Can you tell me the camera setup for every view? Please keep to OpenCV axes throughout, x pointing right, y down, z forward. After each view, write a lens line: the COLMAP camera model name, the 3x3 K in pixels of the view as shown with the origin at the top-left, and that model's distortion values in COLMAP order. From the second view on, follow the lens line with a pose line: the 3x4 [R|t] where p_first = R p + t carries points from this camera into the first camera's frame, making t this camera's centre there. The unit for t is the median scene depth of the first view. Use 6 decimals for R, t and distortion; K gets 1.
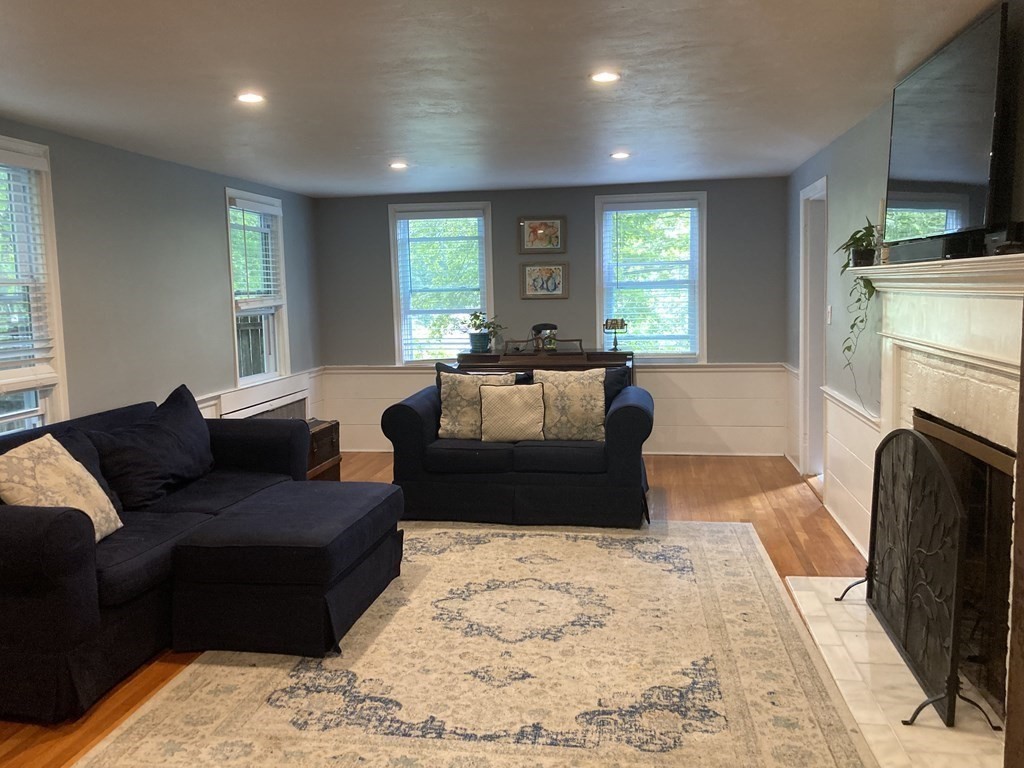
lens RADIAL K [[849.6, 0, 511.9], [0, 849.6, 383.1], [0, 0, 1]] dist [0.018476, 0.005819]
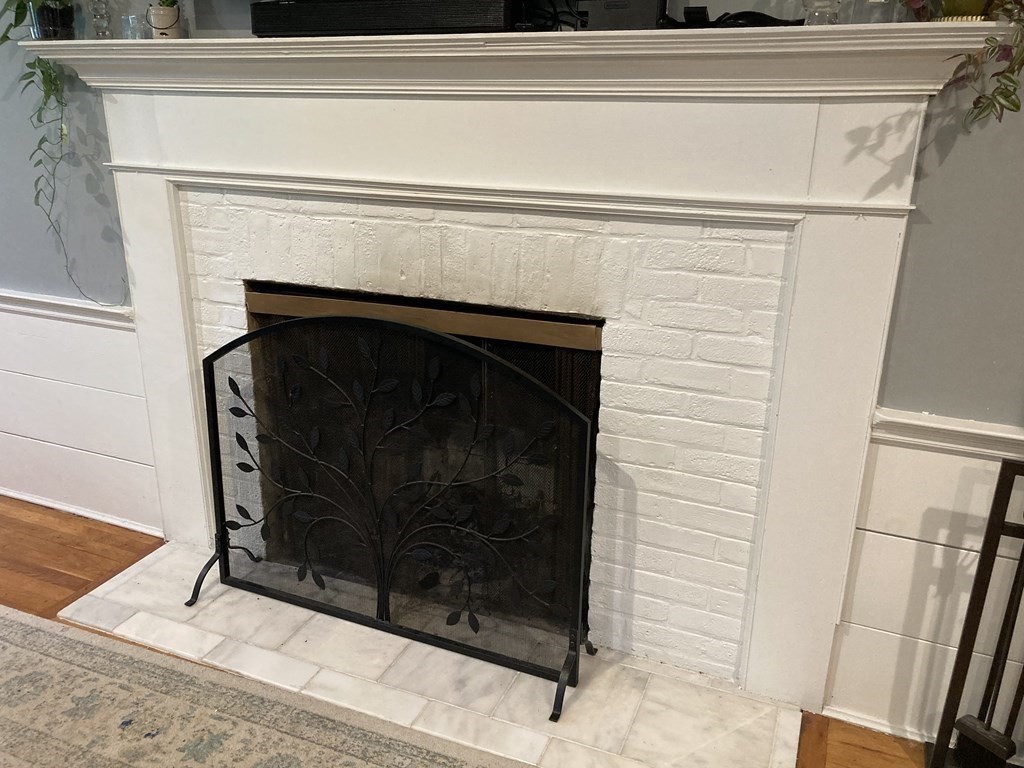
lens RADIAL K [[849.6, 0, 510.9], [0, 849.6, 390.3], [0, 0, 1]] dist [0.018476, 0.005819]
pose [[0.249729, -0.293591, 0.922735, -0.095795], [0.092705, 0.955799, 0.279022, -0.052068], [-0.963868, 0.015862, 0.265908, 0.627942]]
